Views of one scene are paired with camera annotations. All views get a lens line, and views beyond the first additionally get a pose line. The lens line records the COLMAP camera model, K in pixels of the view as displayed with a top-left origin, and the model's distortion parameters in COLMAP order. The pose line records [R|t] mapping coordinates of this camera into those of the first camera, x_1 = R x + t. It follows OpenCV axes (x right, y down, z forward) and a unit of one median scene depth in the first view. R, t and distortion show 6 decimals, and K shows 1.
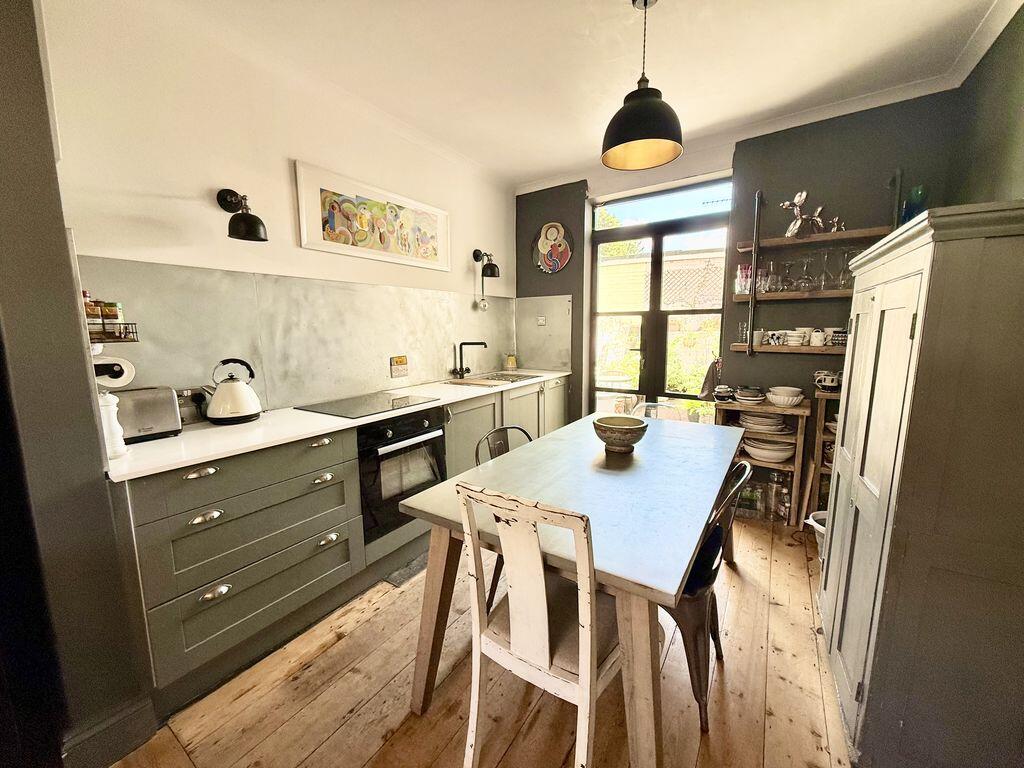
lens RADIAL K [[410.0, 0, 509.9], [0, 410.0, 385.2], [0, 0, 1]] dist [-0.000732, 0.000246]
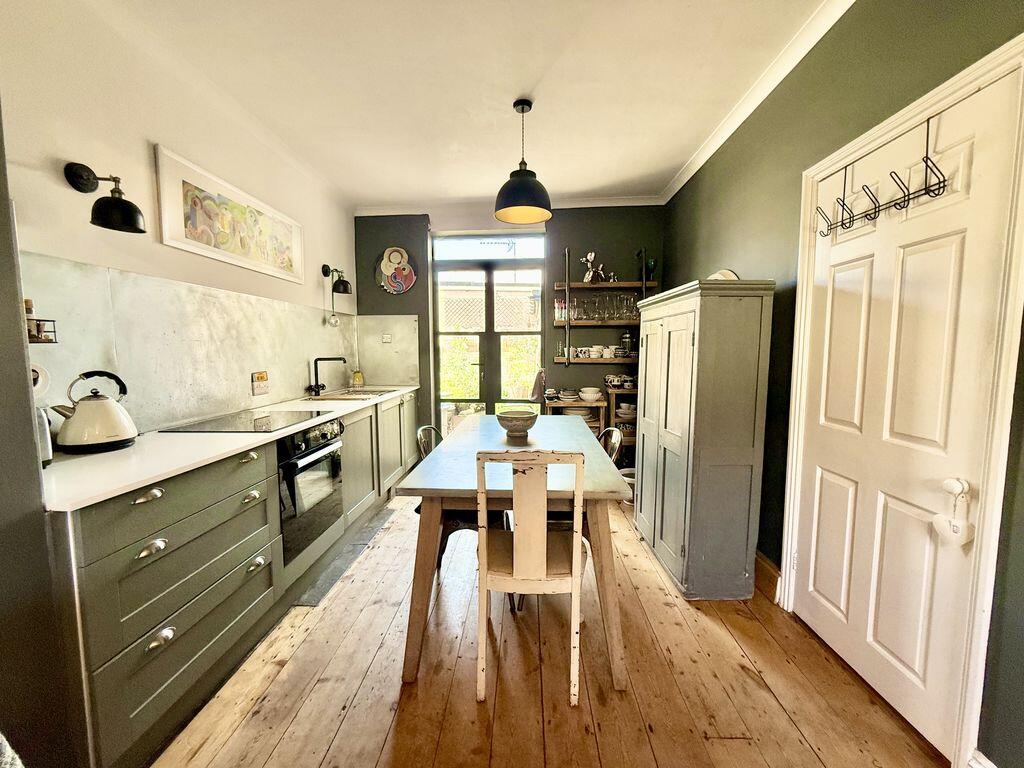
lens RADIAL K [[410.0, 0, 514.0], [0, 410.0, 384.1], [0, 0, 1]] dist [-0.000732, 0.000246]
pose [[0.859325, -0.035330, 0.510208, -0.293412], [0.065106, 0.997052, -0.040613, 0.036003], [-0.507269, 0.068118, 0.859091, -0.081238]]
